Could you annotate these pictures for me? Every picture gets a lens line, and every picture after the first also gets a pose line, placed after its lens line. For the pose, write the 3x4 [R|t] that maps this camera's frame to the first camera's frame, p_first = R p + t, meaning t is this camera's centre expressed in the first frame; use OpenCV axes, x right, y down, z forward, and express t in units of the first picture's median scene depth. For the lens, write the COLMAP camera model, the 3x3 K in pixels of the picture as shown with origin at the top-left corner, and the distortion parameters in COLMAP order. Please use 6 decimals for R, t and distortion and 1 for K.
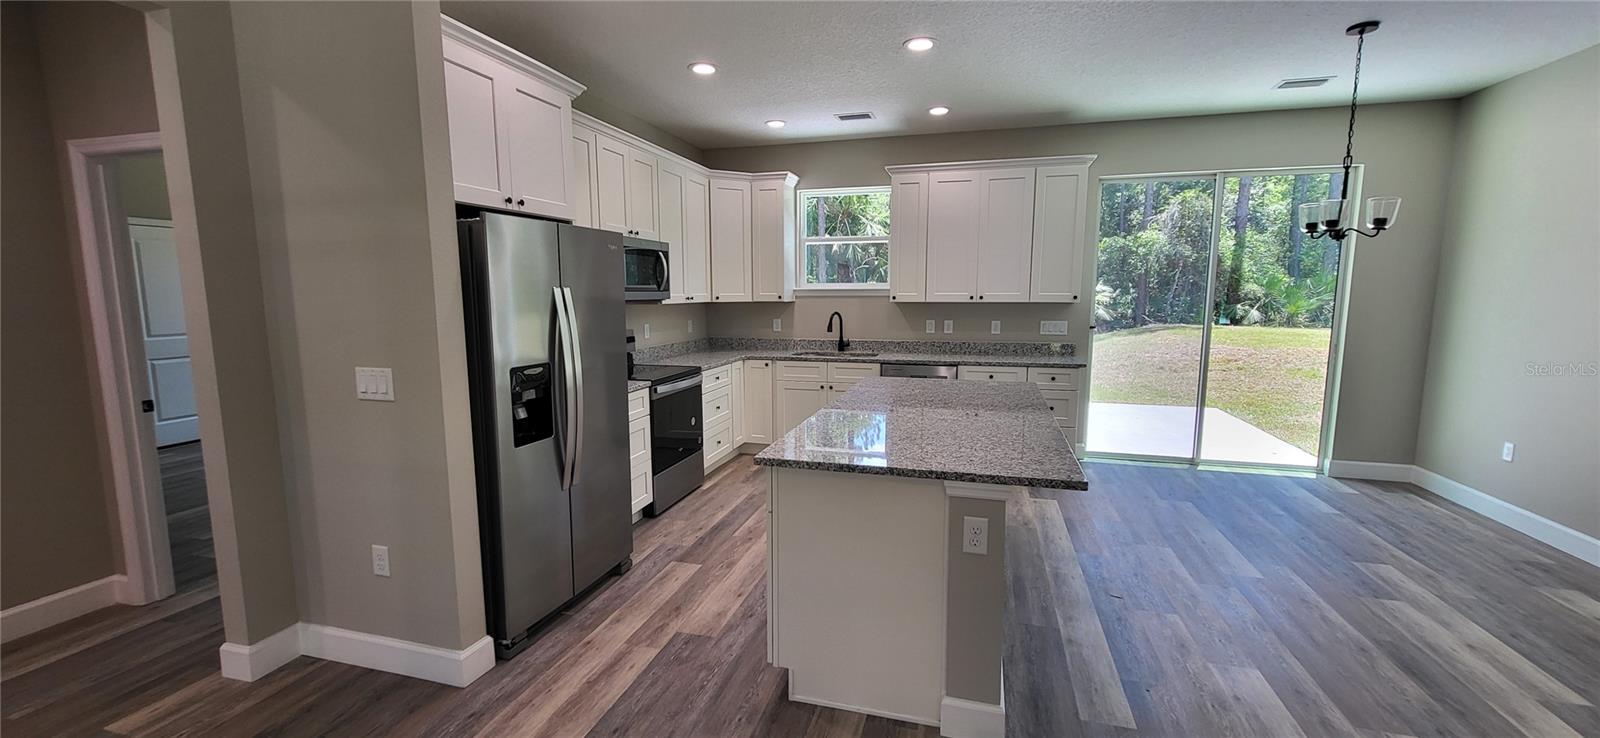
lens RADIAL K [[636.6, 0, 801.3], [0, 636.6, 370.0], [0, 0, 1]] dist [0.001432, -0.000306]
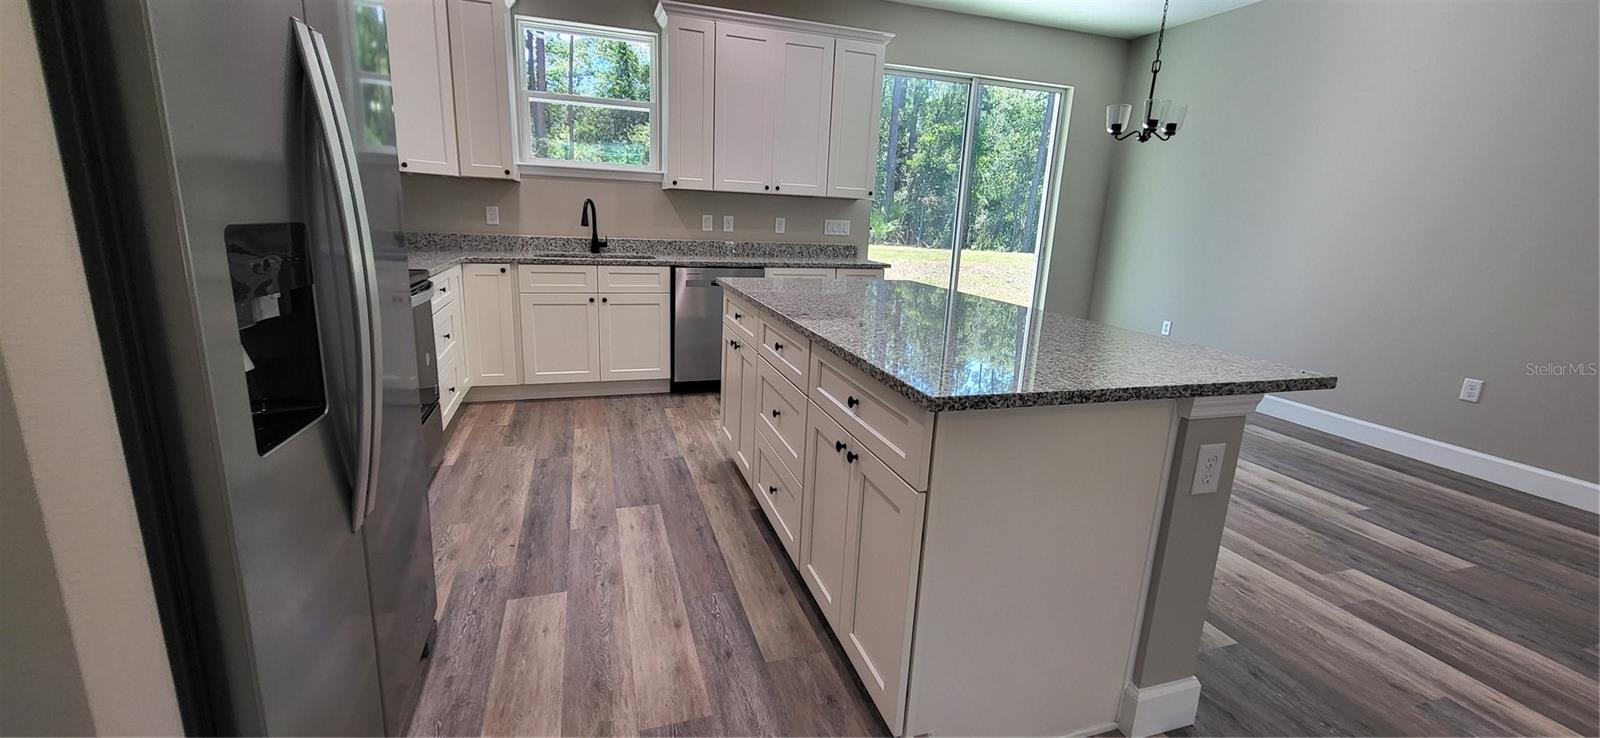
lens RADIAL K [[634.2, 0, 802.0], [0, 634.2, 364.1], [0, 0, 1]] dist [0.004056, -0.000036]
pose [[0.826558, -0.090715, 0.555493, -0.191589], [0.026501, 0.992104, 0.122583, 0.017713], [-0.562228, -0.086600, 0.822436, 0.269413]]
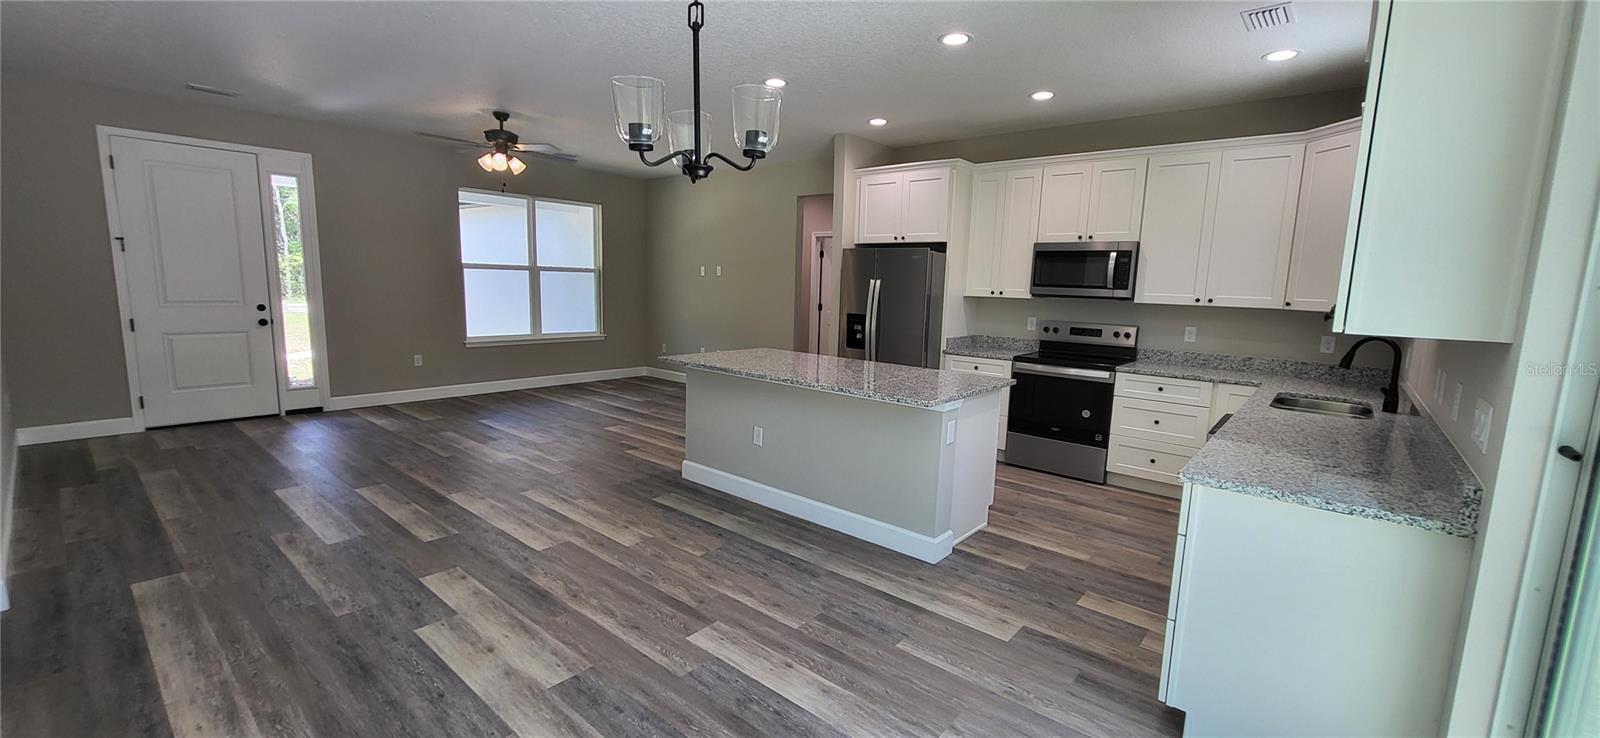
lens RADIAL K [[636.6, 0, 801.3], [0, 636.6, 370.0], [0, 0, 1]] dist [0.001432, -0.000306]
pose [[-0.415368, 0.116351, -0.902182, 0.864221], [-0.143683, 0.970944, 0.191371, -0.109952], [0.898234, 0.209117, -0.386581, 0.879135]]
